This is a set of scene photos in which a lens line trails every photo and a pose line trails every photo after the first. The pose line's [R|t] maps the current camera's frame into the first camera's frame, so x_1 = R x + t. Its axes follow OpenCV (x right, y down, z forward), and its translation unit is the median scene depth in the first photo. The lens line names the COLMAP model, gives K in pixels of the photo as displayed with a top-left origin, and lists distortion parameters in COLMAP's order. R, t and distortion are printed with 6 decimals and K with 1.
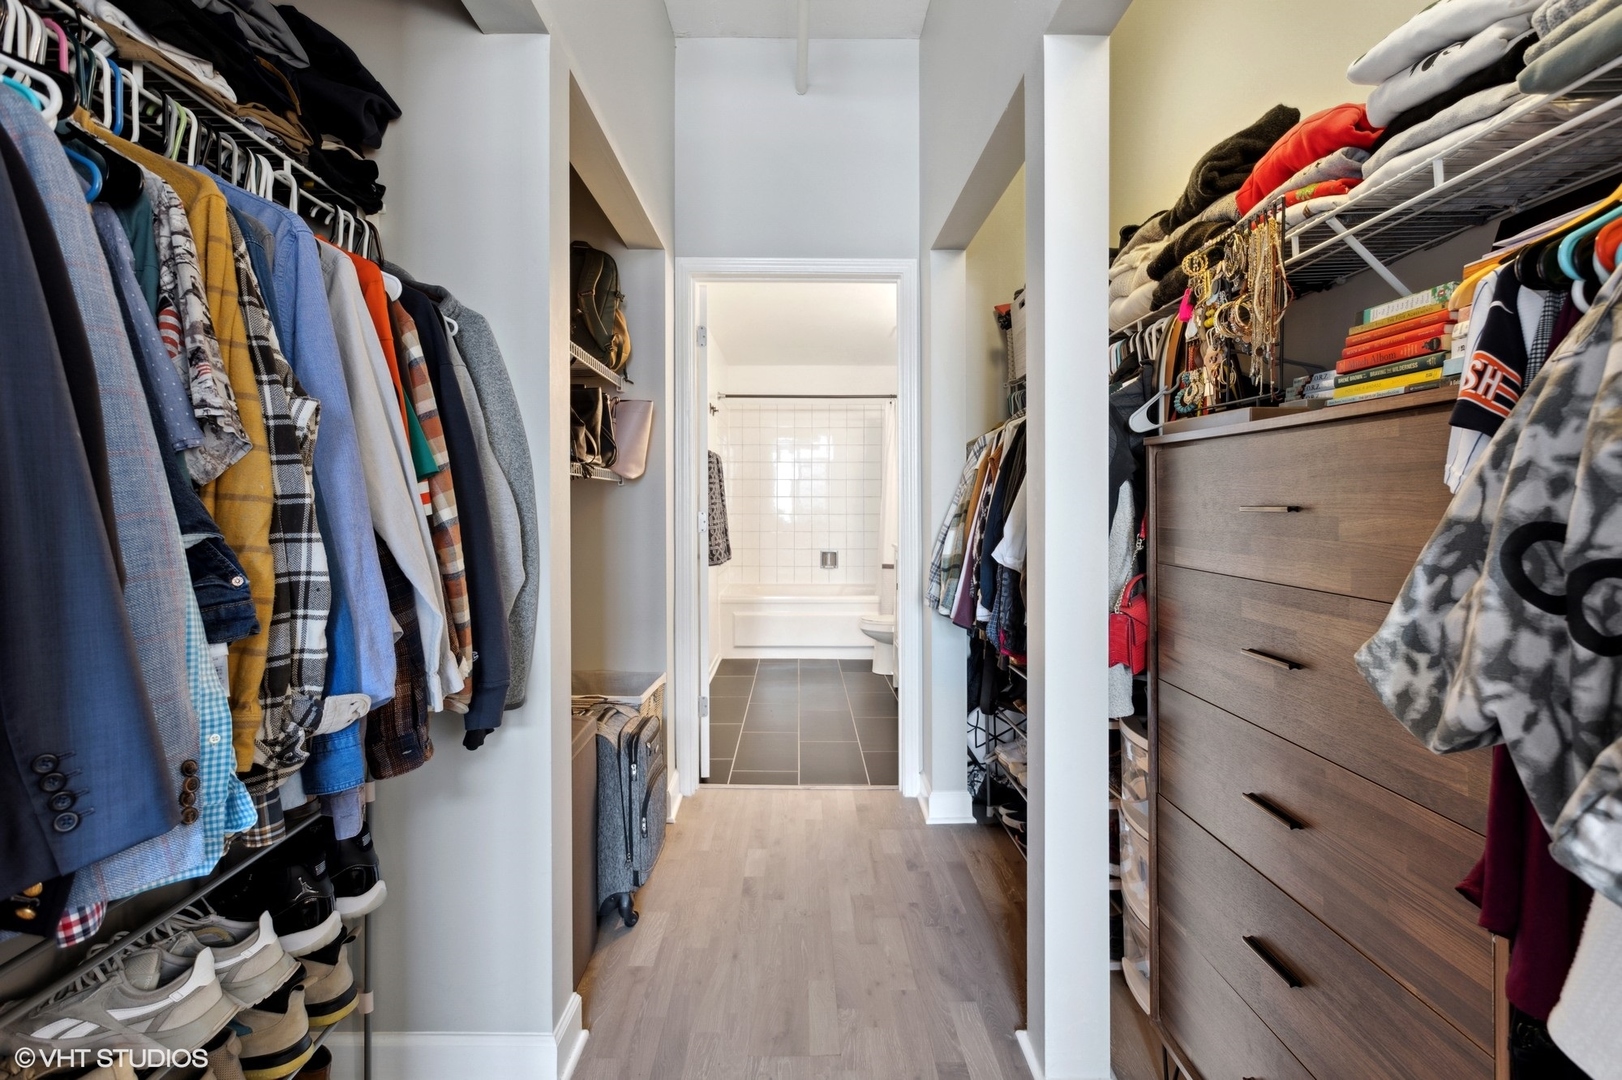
lens RADIAL K [[793.9, 0, 818.9], [0, 793.9, 509.5], [0, 0, 1]] dist [-0.003127, -0.000296]
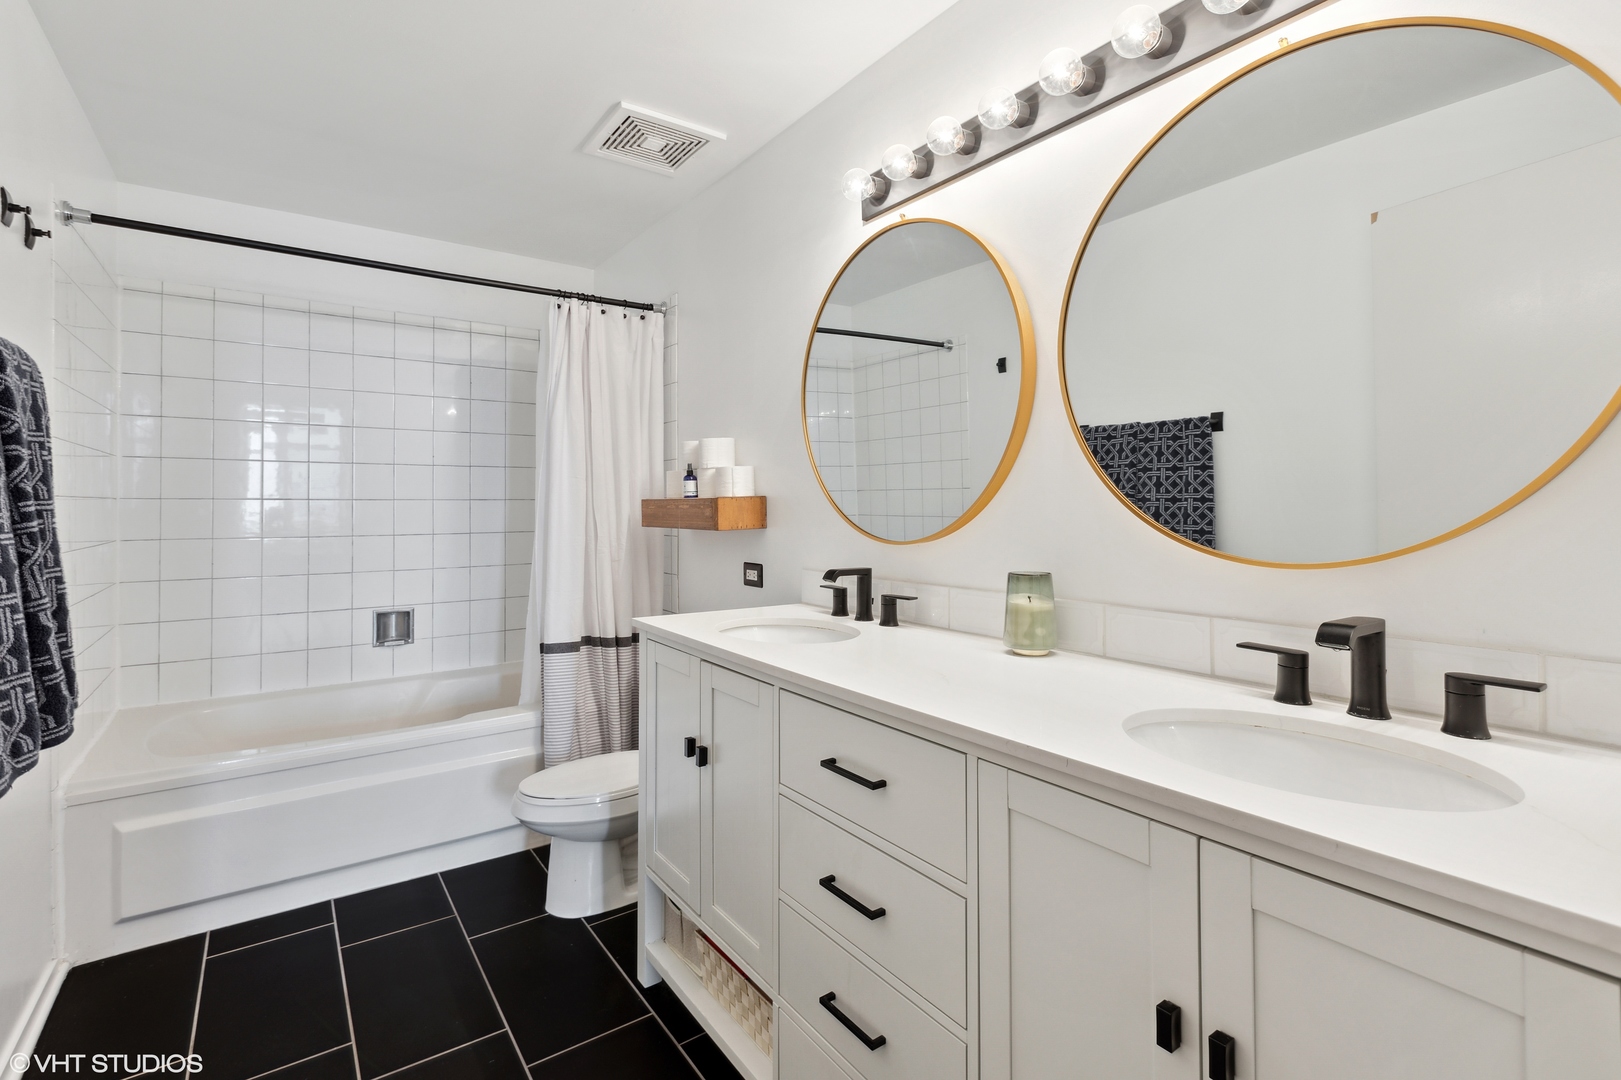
lens RADIAL K [[733.0, 0, 801.6], [0, 733.0, 499.9], [0, 0, 1]] dist [-0.001647, -0.000021]
pose [[0.829070, 0.002161, 0.559140, -0.031261], [0.003317, 0.999956, -0.008784, -0.010754], [-0.559134, 0.009138, 0.829027, 0.486234]]
